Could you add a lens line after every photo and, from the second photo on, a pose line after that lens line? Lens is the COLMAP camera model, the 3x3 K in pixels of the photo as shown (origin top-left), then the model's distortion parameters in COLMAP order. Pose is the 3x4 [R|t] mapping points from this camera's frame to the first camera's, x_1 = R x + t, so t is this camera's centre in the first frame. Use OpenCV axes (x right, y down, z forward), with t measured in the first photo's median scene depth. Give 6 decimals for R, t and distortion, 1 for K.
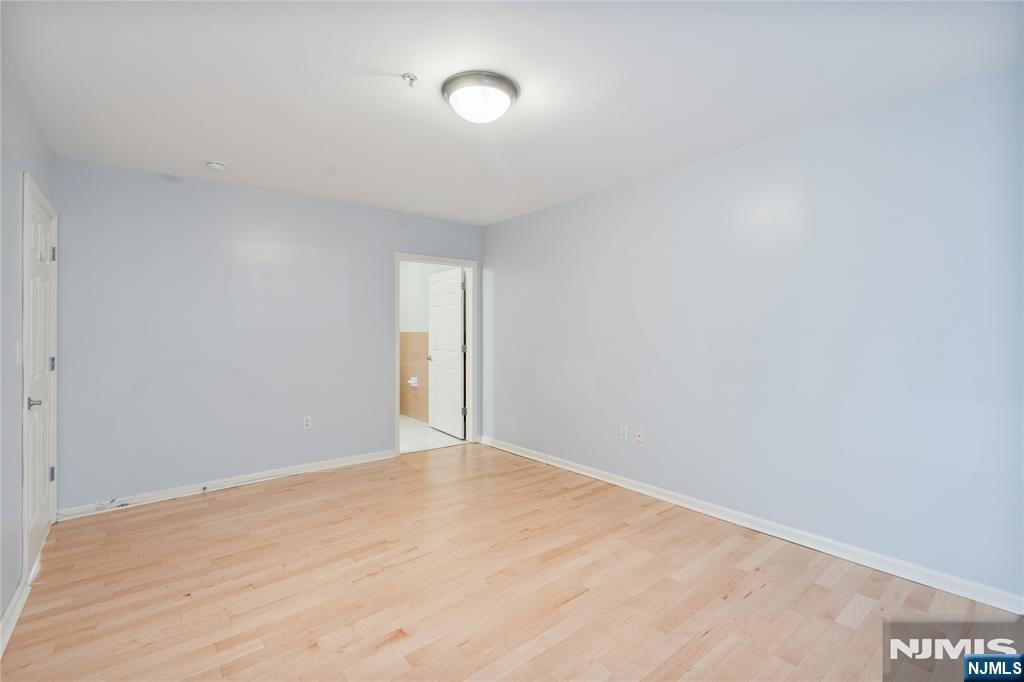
lens RADIAL K [[475.4, 0, 513.0], [0, 475.4, 322.8], [0, 0, 1]] dist [-0.002484, 0.000252]
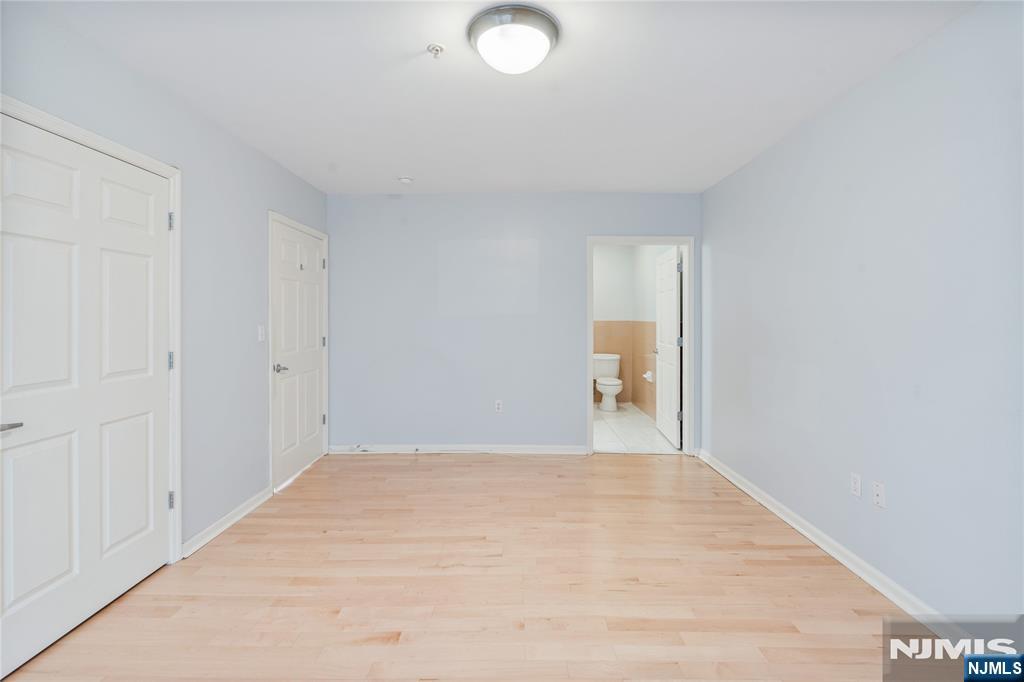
lens RADIAL K [[475.2, 0, 514.7], [0, 475.2, 315.4], [0, 0, 1]] dist [-0.001686, 0.000140]
pose [[0.760599, 0.001408, -0.649220, 0.320718], [0.003921, 0.999969, 0.006762, 0.000261], [0.649210, -0.007689, 0.760571, 0.245000]]
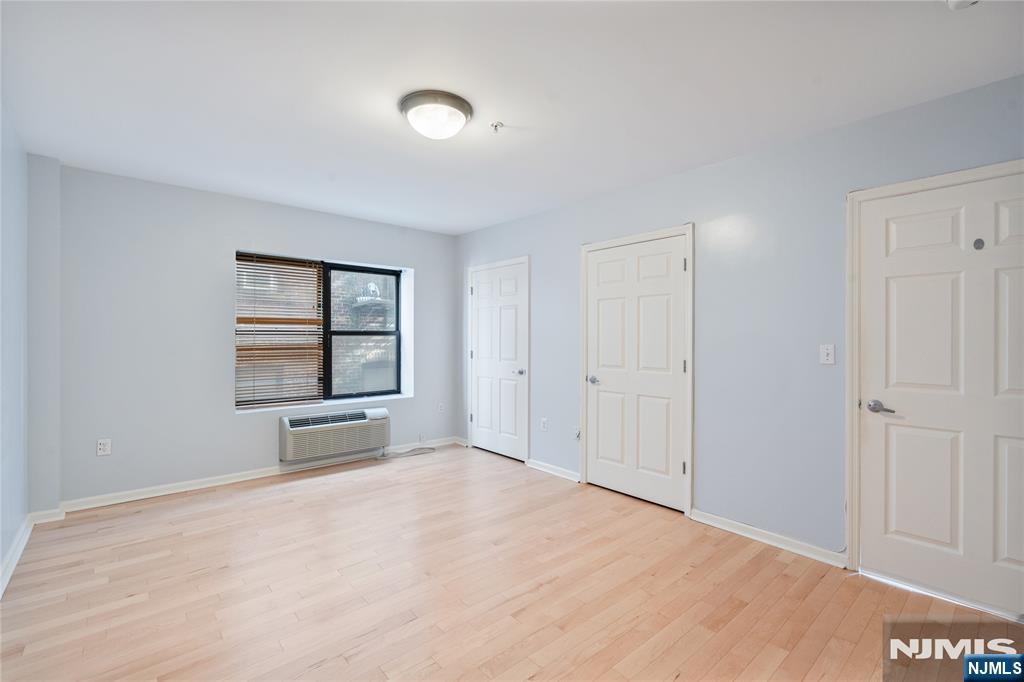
lens RADIAL K [[464.0, 0, 506.5], [0, 464.0, 342.1], [0, 0, 1]] dist [-0.001159, -0.000121]
pose [[-0.999977, -0.002771, 0.006173, -0.154198], [-0.002778, 0.999996, -0.001045, 0.021385], [-0.006170, -0.001062, -0.999980, 1.363009]]
